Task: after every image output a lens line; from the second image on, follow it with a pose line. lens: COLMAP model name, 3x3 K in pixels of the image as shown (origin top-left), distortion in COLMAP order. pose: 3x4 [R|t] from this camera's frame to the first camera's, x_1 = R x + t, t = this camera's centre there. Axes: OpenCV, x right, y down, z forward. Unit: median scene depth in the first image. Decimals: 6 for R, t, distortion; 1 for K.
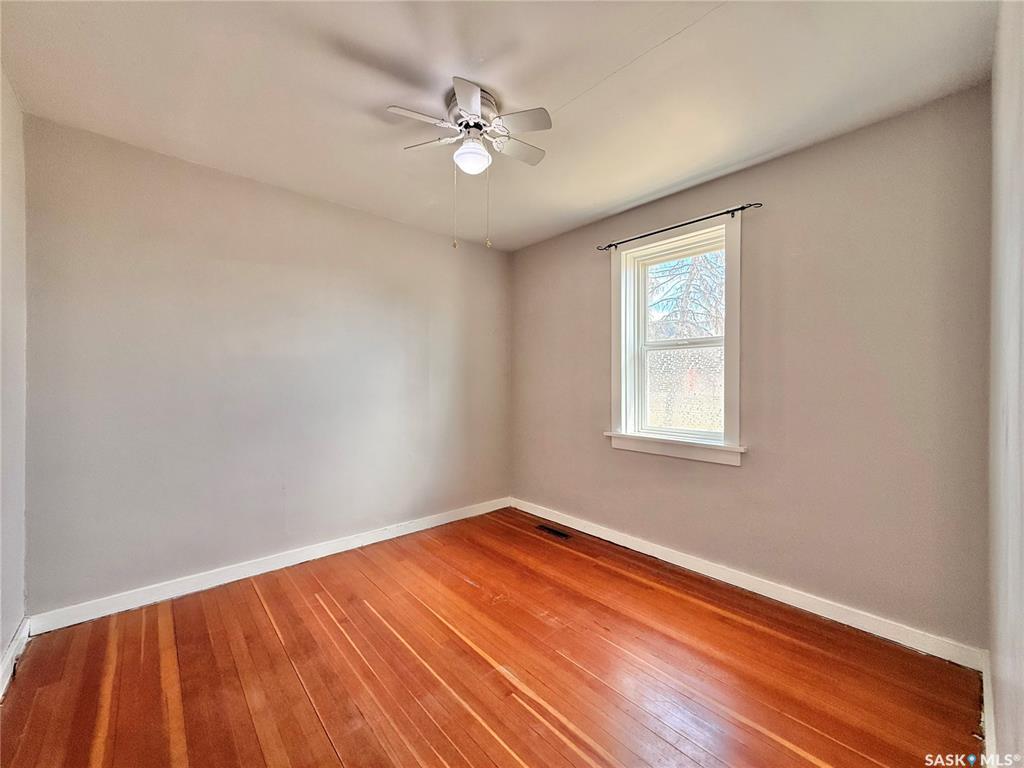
lens RADIAL K [[408.6, 0, 513.2], [0, 408.6, 381.2], [0, 0, 1]] dist [-0.000736, 0.000120]
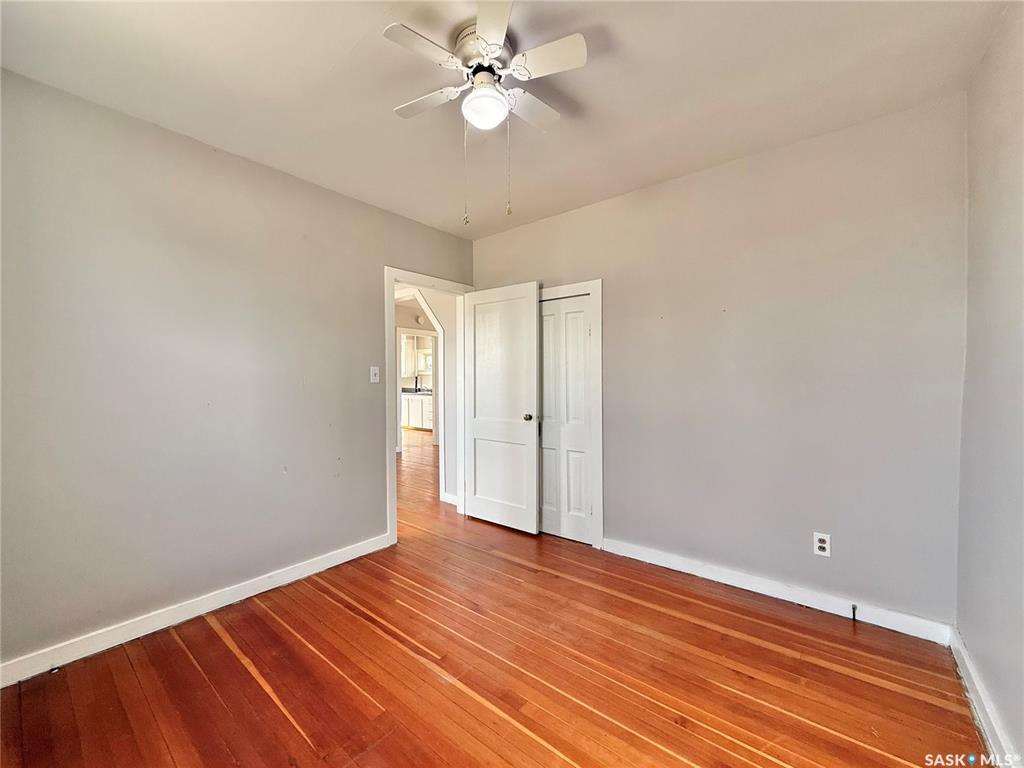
lens RADIAL K [[409.6, 0, 510.4], [0, 409.6, 385.3], [0, 0, 1]] dist [-0.000037, 0.000101]
pose [[-0.986000, 0.008682, -0.166519, -0.008714], [0.004814, 0.999709, 0.023617, -0.013173], [0.166676, 0.022485, -0.985755, 1.702672]]
